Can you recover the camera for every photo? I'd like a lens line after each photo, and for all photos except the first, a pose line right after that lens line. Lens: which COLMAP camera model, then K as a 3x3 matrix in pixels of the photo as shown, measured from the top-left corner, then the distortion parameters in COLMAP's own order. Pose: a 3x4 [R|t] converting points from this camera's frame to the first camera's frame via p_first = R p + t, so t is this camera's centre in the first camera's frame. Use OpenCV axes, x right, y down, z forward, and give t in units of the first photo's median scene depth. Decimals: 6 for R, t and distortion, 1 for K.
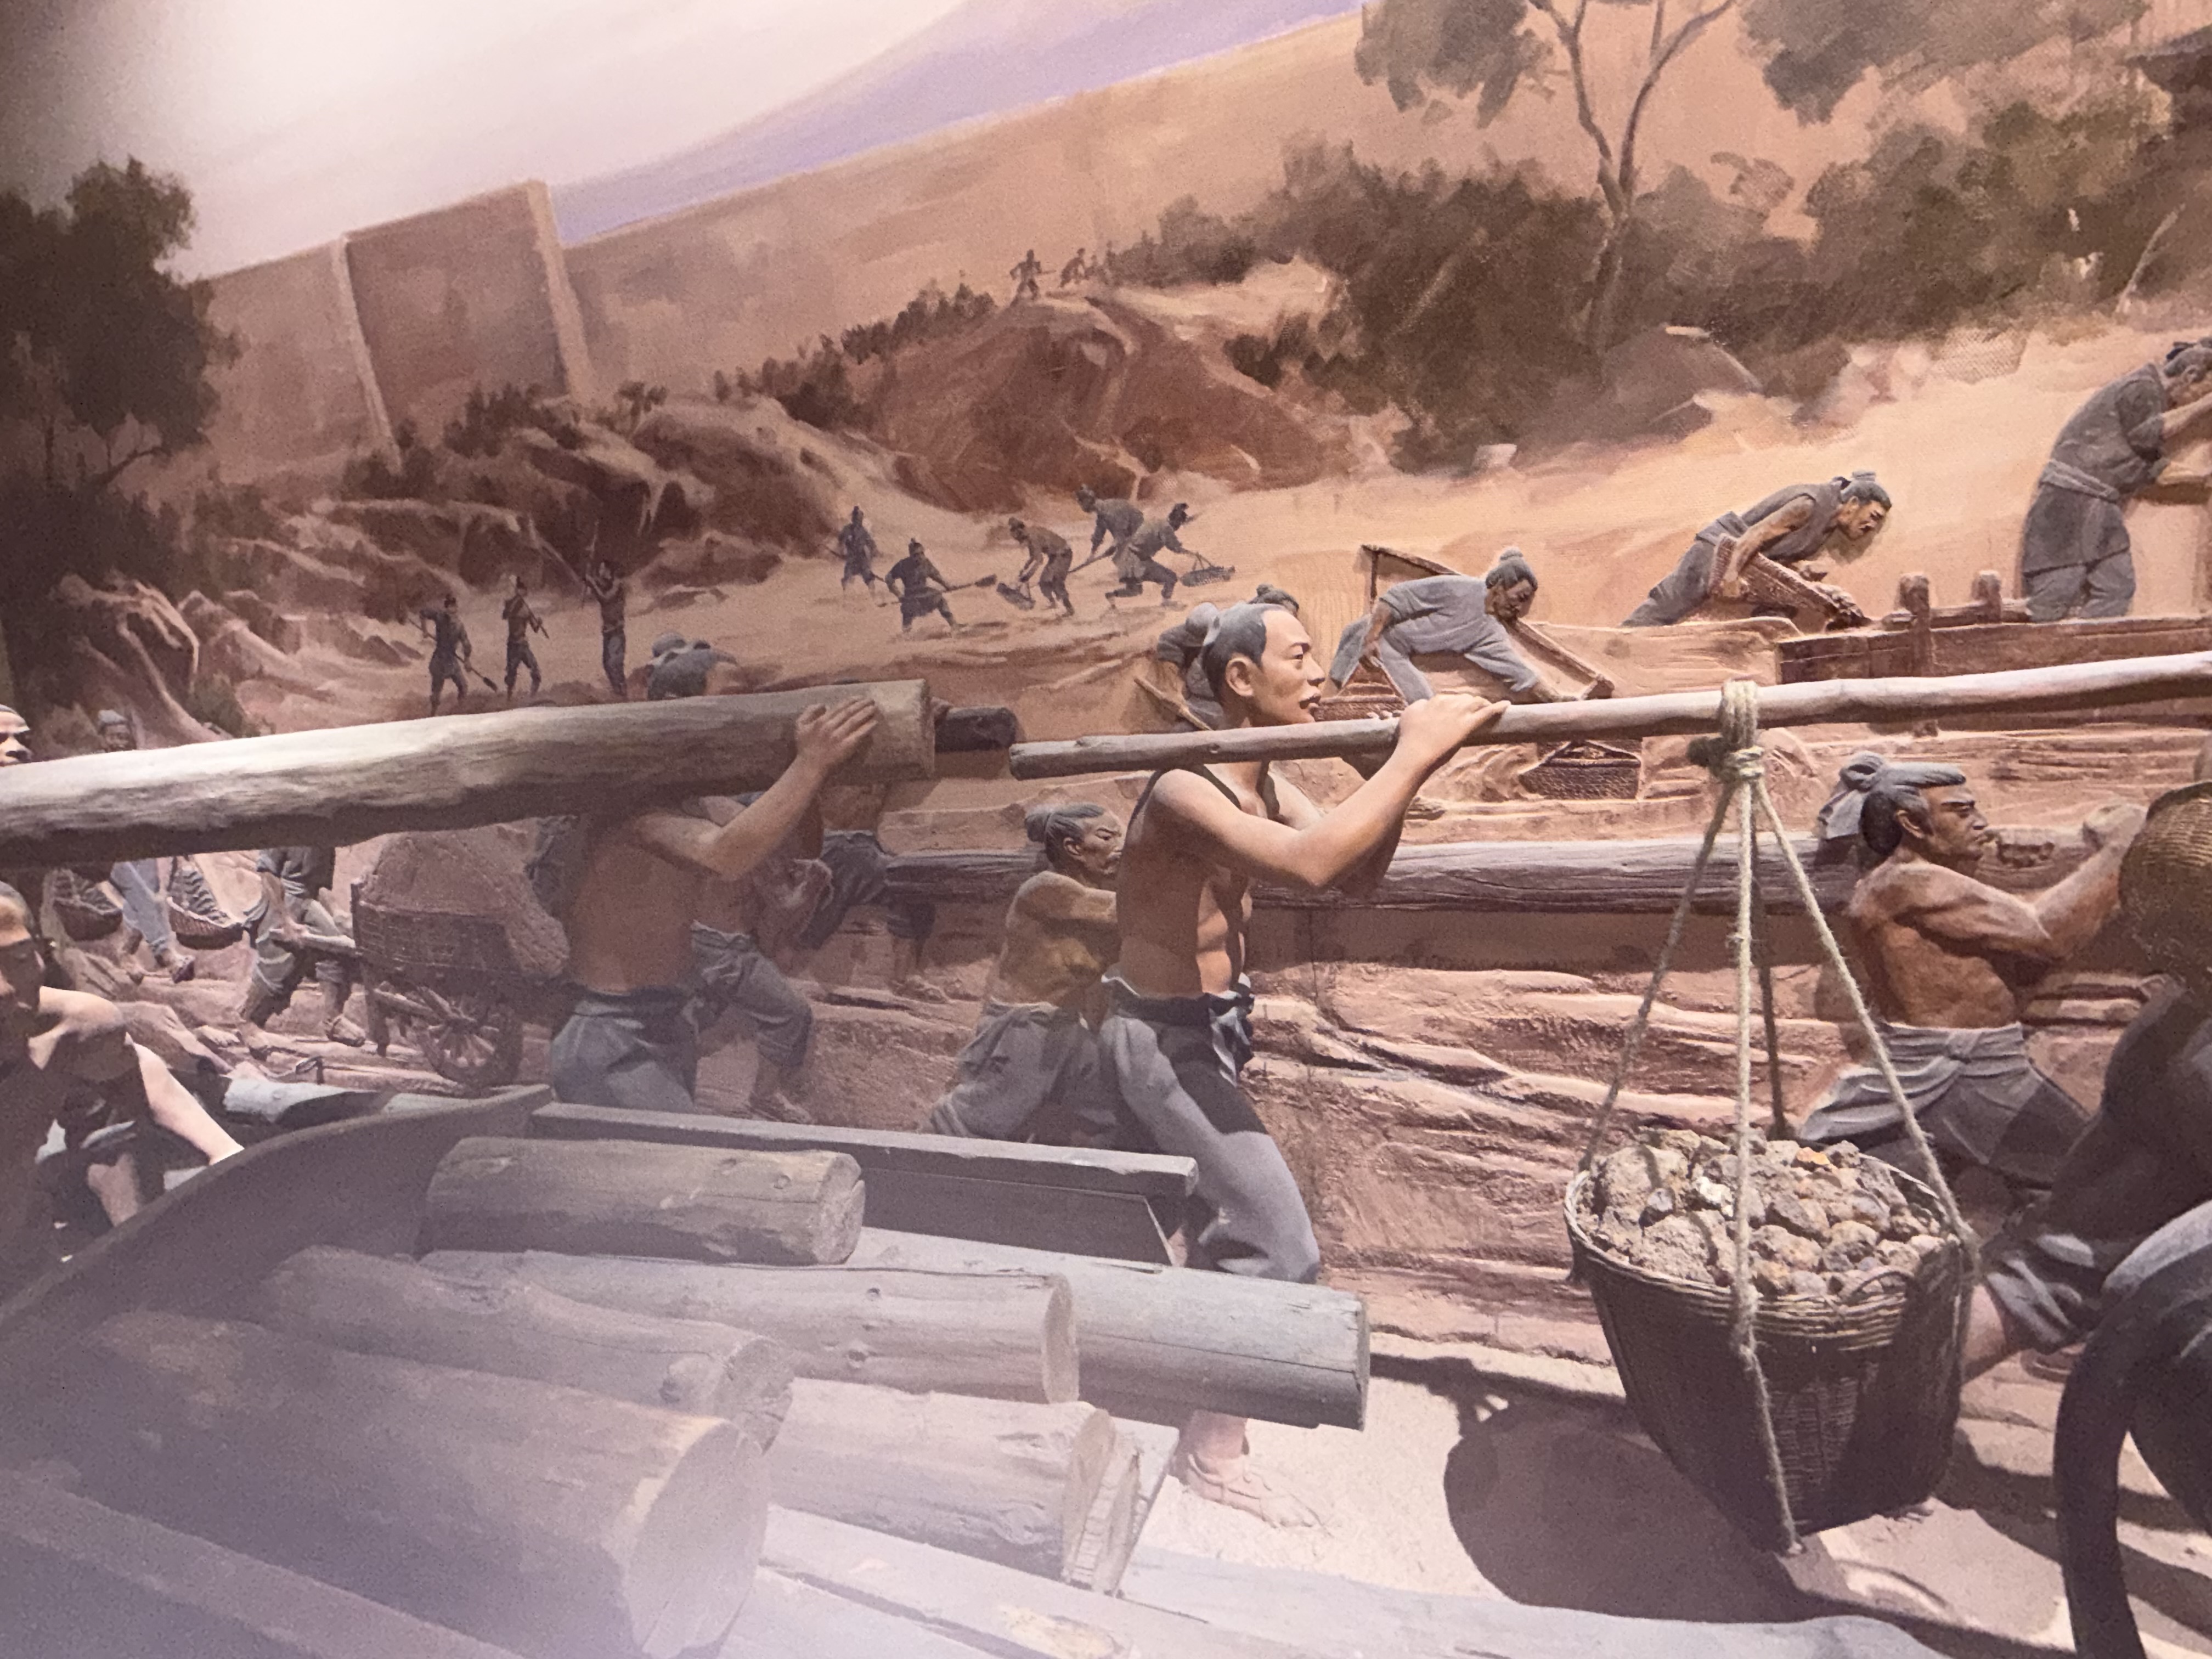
lens RADIAL K [[1126.7, 0, 1097.7], [0, 1126.7, 827.8], [0, 0, 1]] dist [0.002318, -0.000954]
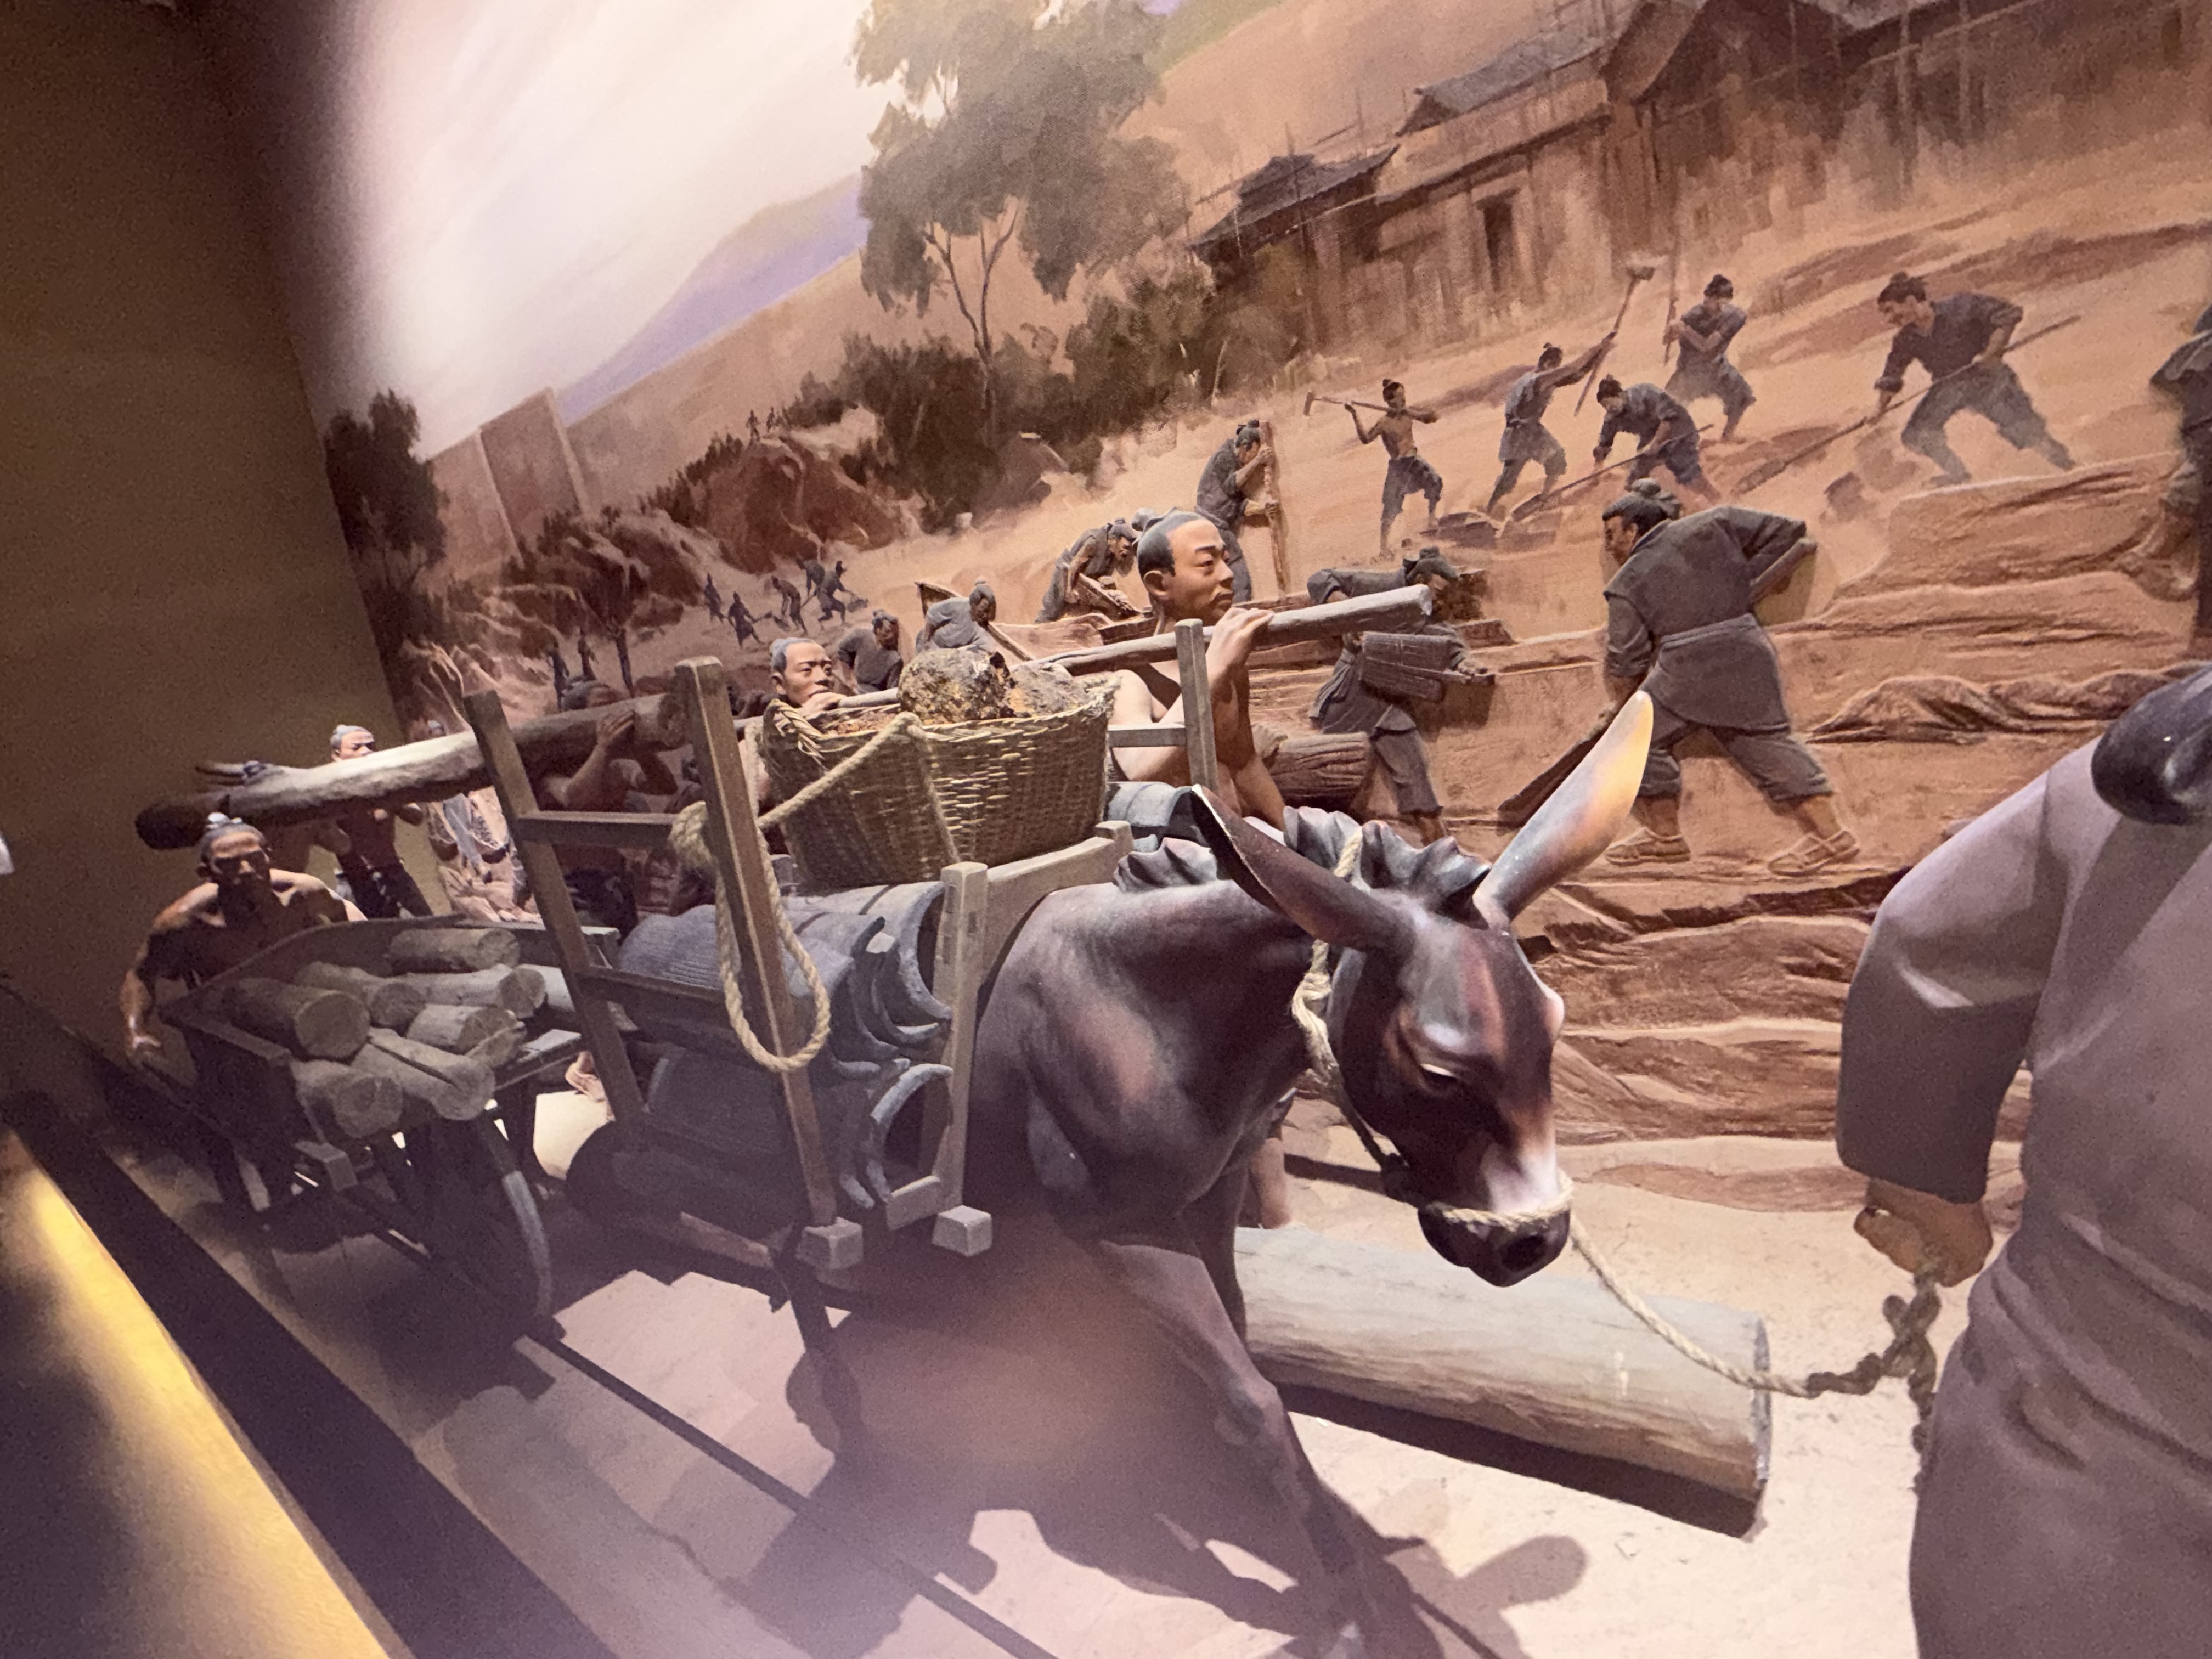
lens RADIAL K [[1126.7, 0, 1095.7], [0, 1126.7, 829.4], [0, 0, 1]] dist [0.002318, -0.000954]
pose [[0.945792, -0.039701, -0.322338, 0.897149], [0.066141, 0.995246, 0.071488, 0.000116], [0.317967, -0.088932, 0.943921, -0.413686]]
